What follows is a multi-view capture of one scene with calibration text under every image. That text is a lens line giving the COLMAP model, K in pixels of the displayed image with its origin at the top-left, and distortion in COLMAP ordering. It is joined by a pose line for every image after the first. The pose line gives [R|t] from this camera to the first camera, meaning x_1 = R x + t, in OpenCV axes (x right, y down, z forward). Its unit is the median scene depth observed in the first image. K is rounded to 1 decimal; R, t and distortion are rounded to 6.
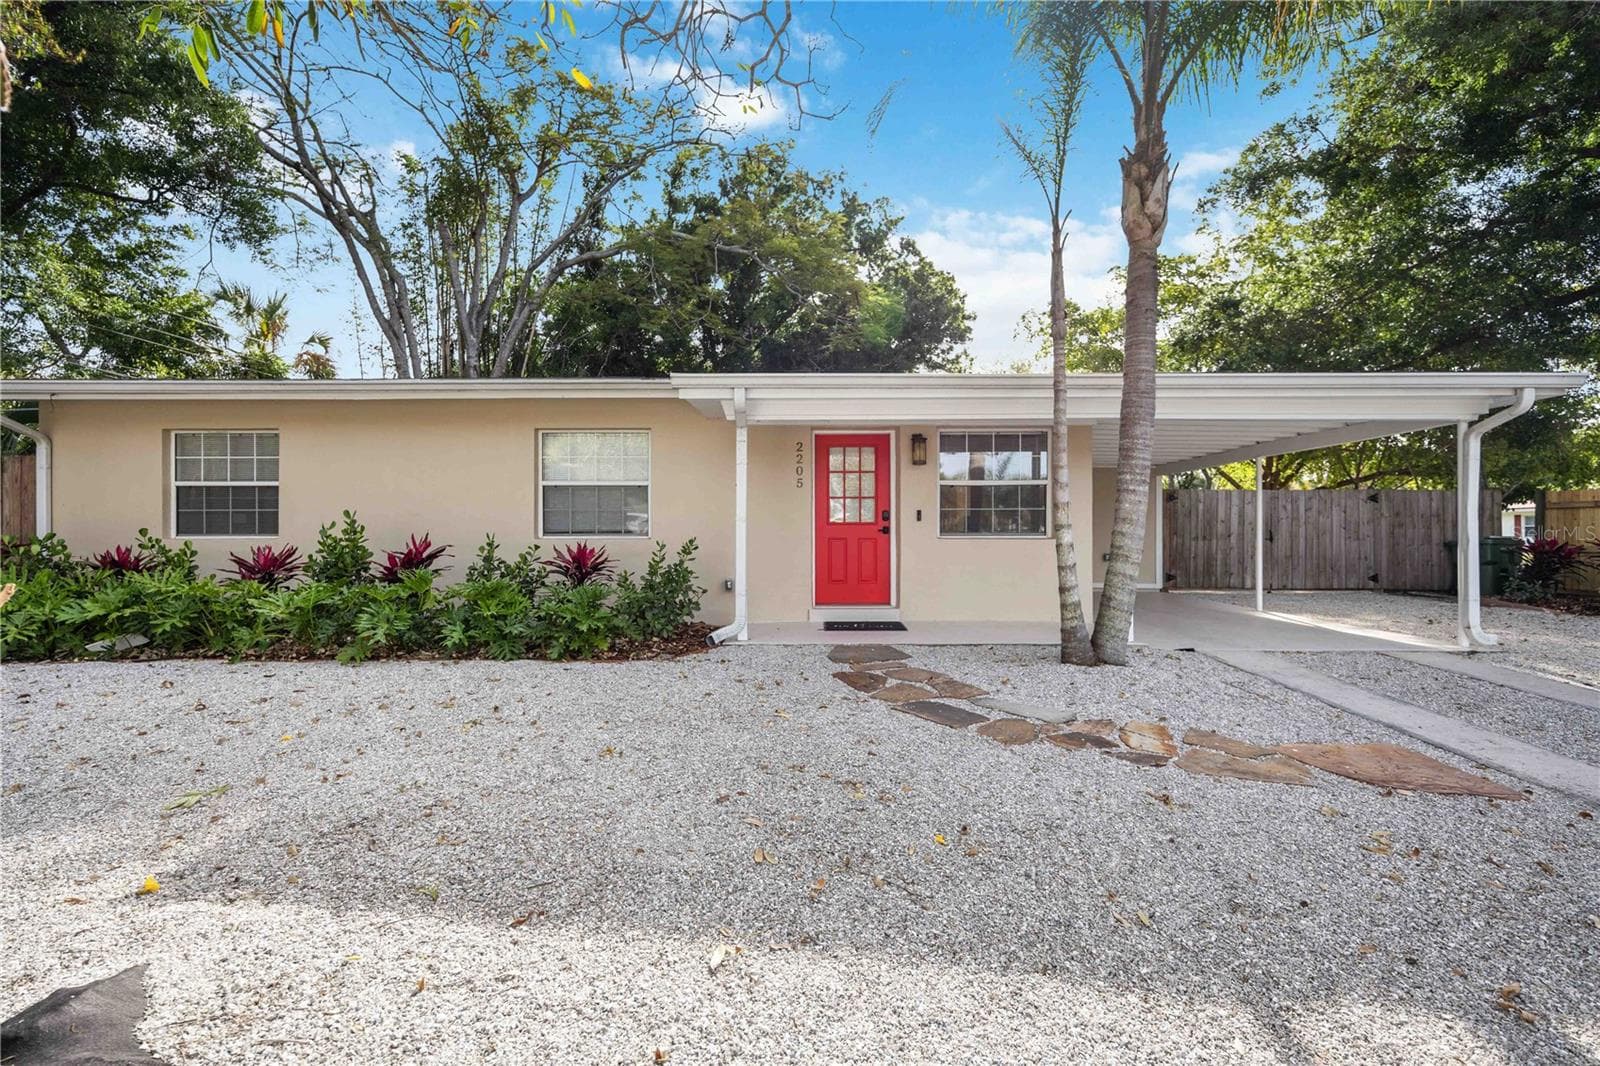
lens RADIAL K [[668.1, 0, 800.0], [0, 668.1, 533.0], [0, 0, 1]] dist [0.000341, -0.000082]
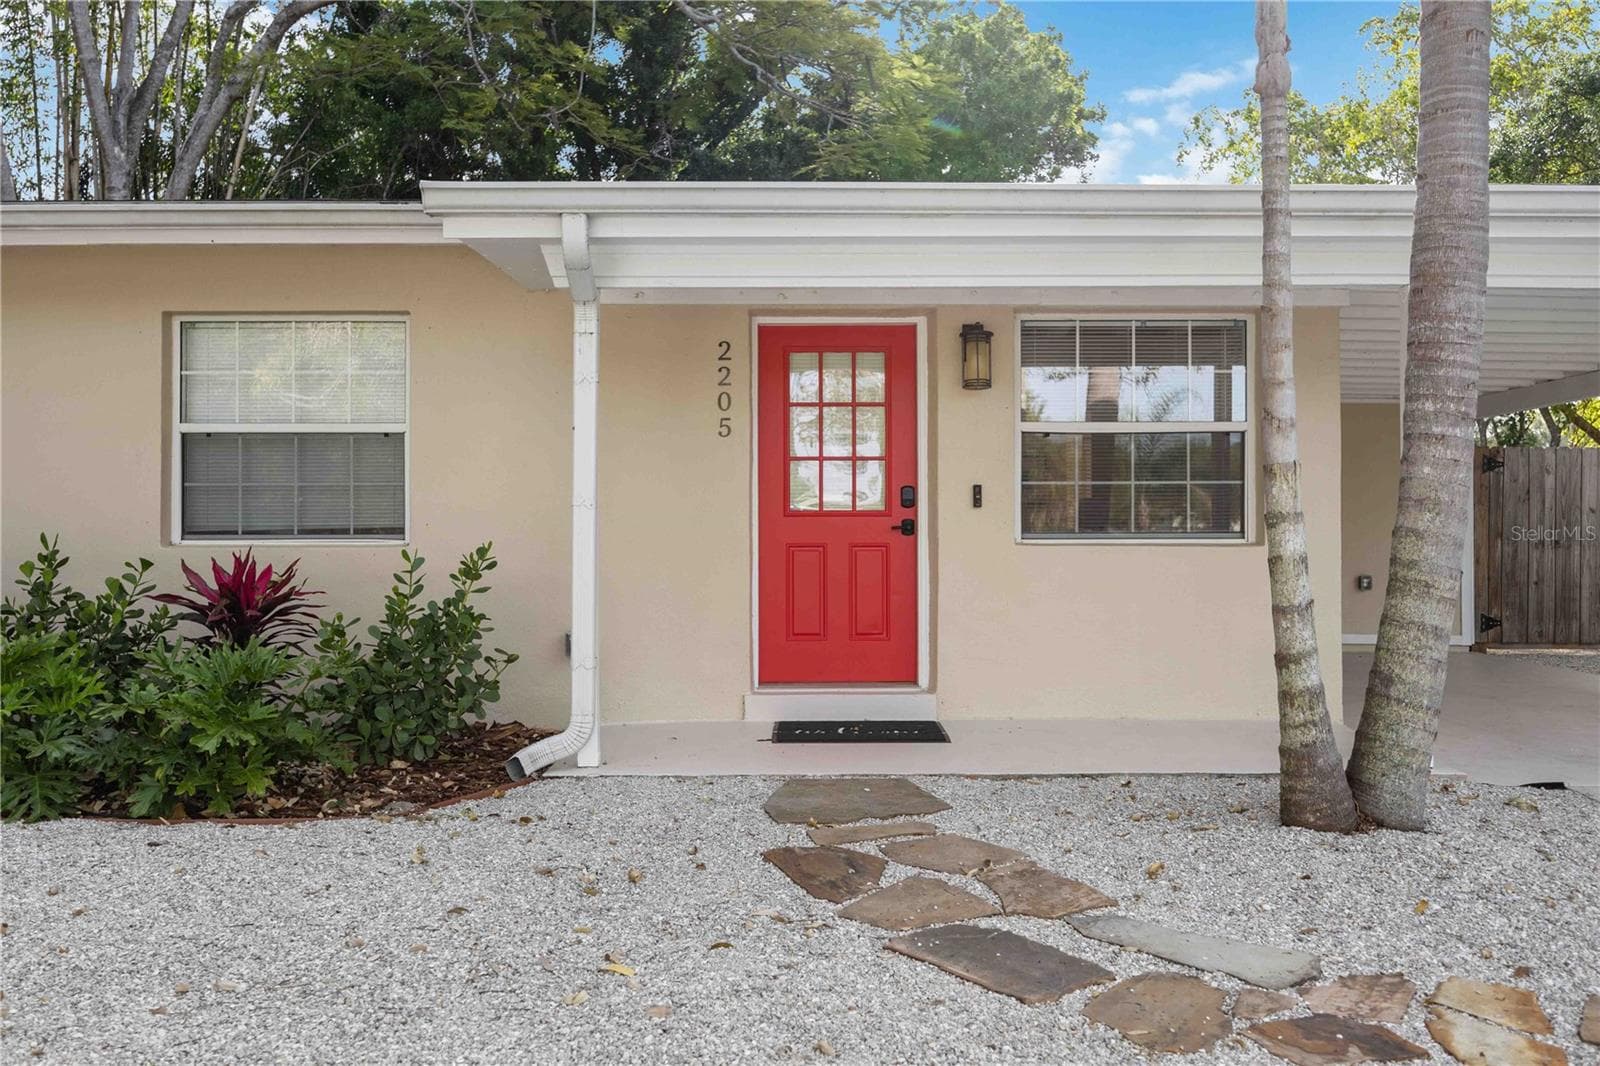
lens RADIAL K [[1237.5, 0, 800.0], [0, 1237.5, 533.0], [0, 0, 1]] dist [-0.007303, -0.003178]
pose [[0.999940, -0.000446, 0.010982, 0.048461], [0.000469, 0.999998, -0.002065, 0.001750], [-0.010981, 0.002070, 0.999938, 0.141039]]
